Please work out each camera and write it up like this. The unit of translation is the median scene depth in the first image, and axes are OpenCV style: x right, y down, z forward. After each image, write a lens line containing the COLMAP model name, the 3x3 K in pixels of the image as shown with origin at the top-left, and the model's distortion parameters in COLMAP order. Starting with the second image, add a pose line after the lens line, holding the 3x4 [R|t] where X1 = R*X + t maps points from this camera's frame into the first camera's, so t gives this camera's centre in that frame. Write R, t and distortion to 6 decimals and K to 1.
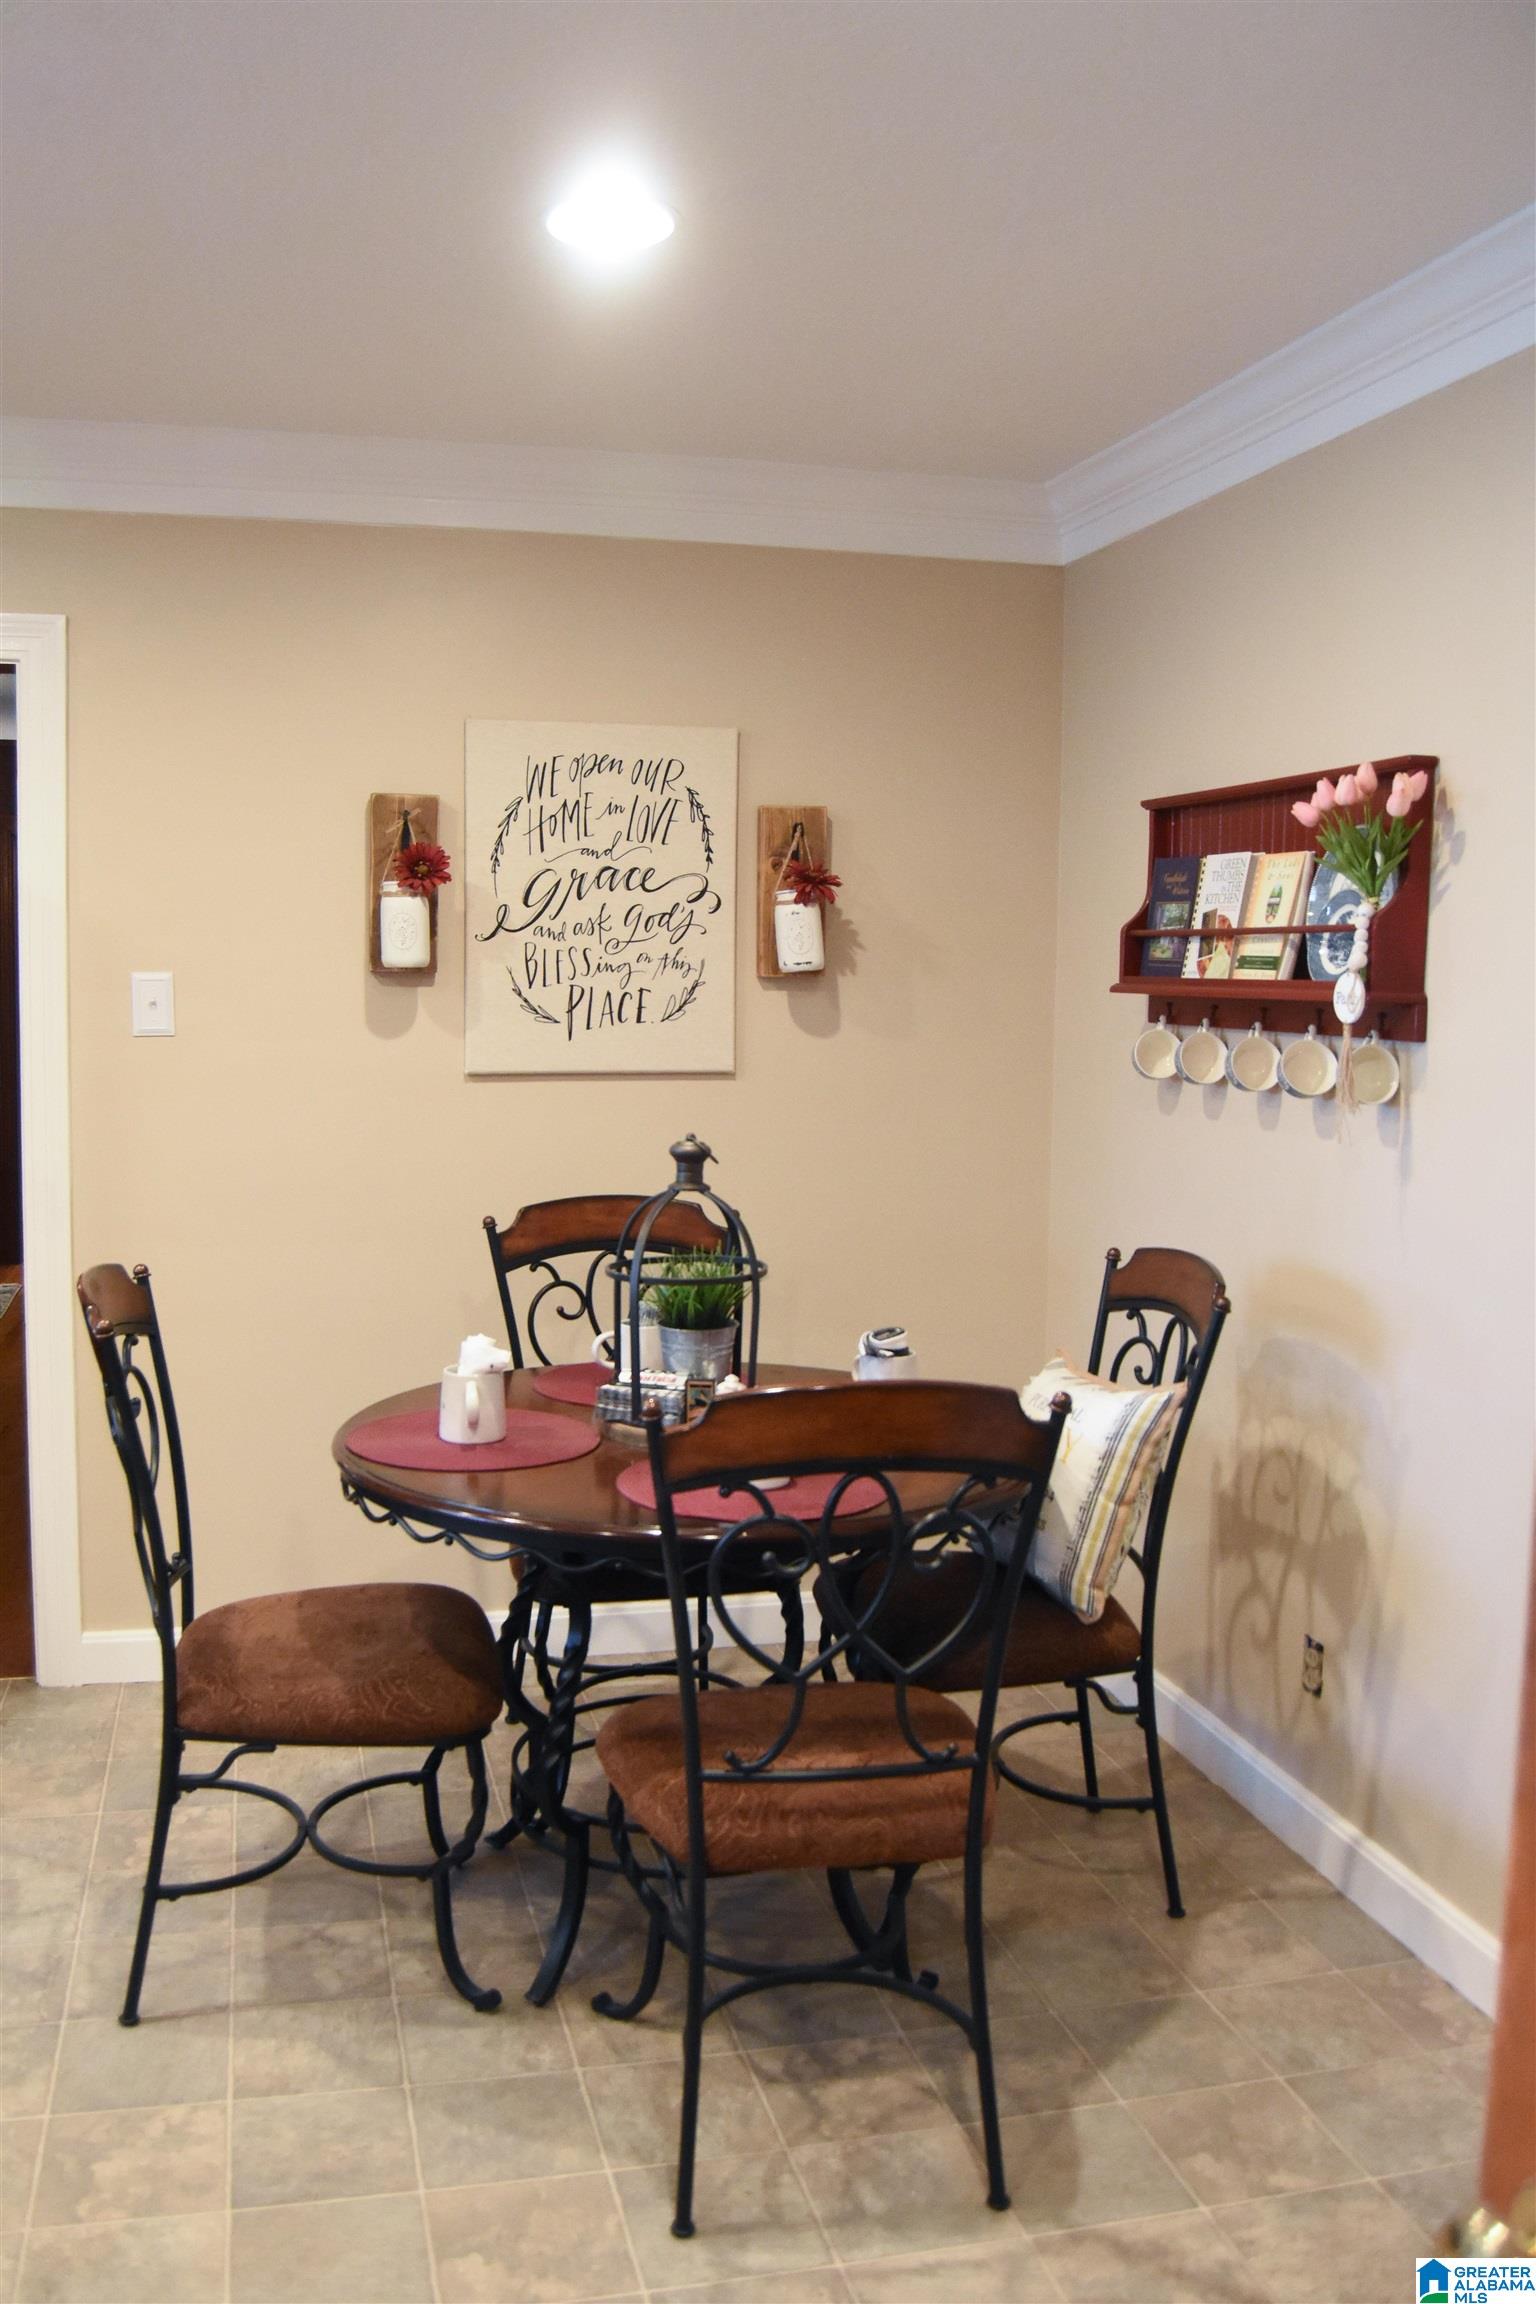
lens RADIAL K [[1944.1, 0, 768.0], [0, 1944.1, 1152.0], [0, 0, 1]] dist [-0.073444, 0.002807]
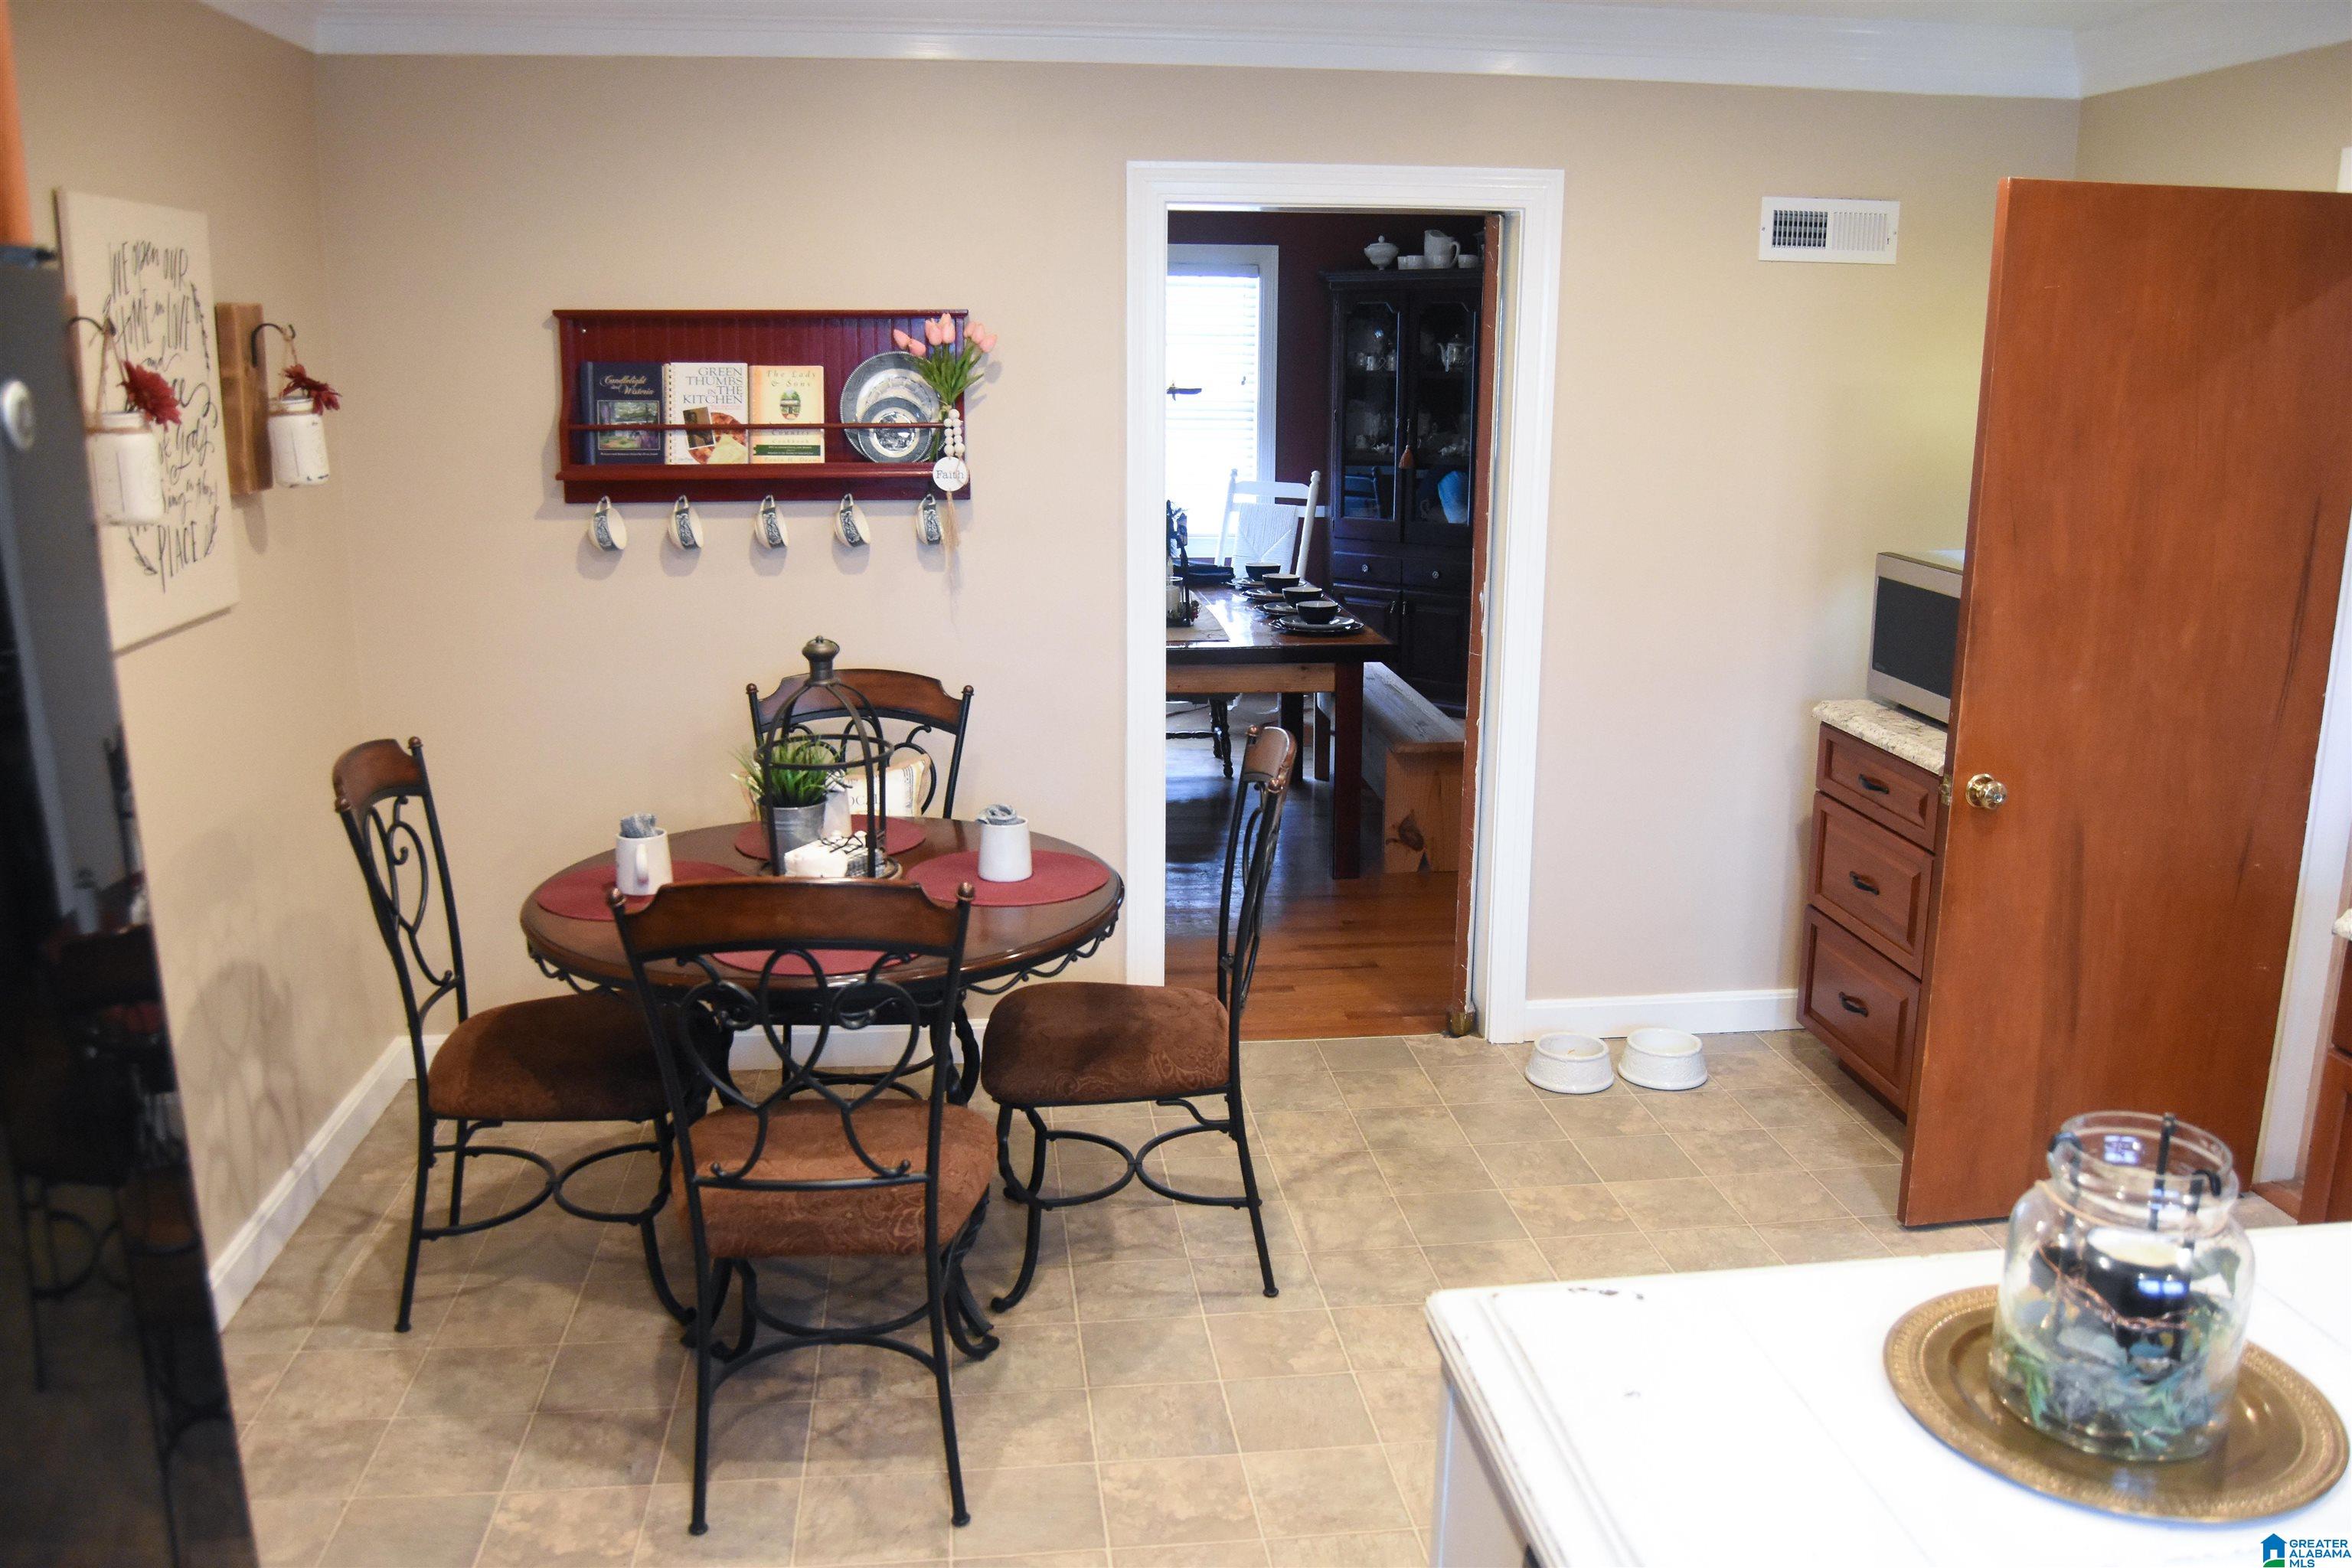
lens RADIAL K [[1854.7, 0, 1176.0], [0, 1854.7, 784.0], [0, 0, 1]] dist [-0.099386, 0.041573]
pose [[0.123535, -0.238797, 0.963180, -0.961153], [0.088410, 0.969403, 0.229001, -0.138292], [-0.988394, 0.056865, 0.140867, 0.557591]]
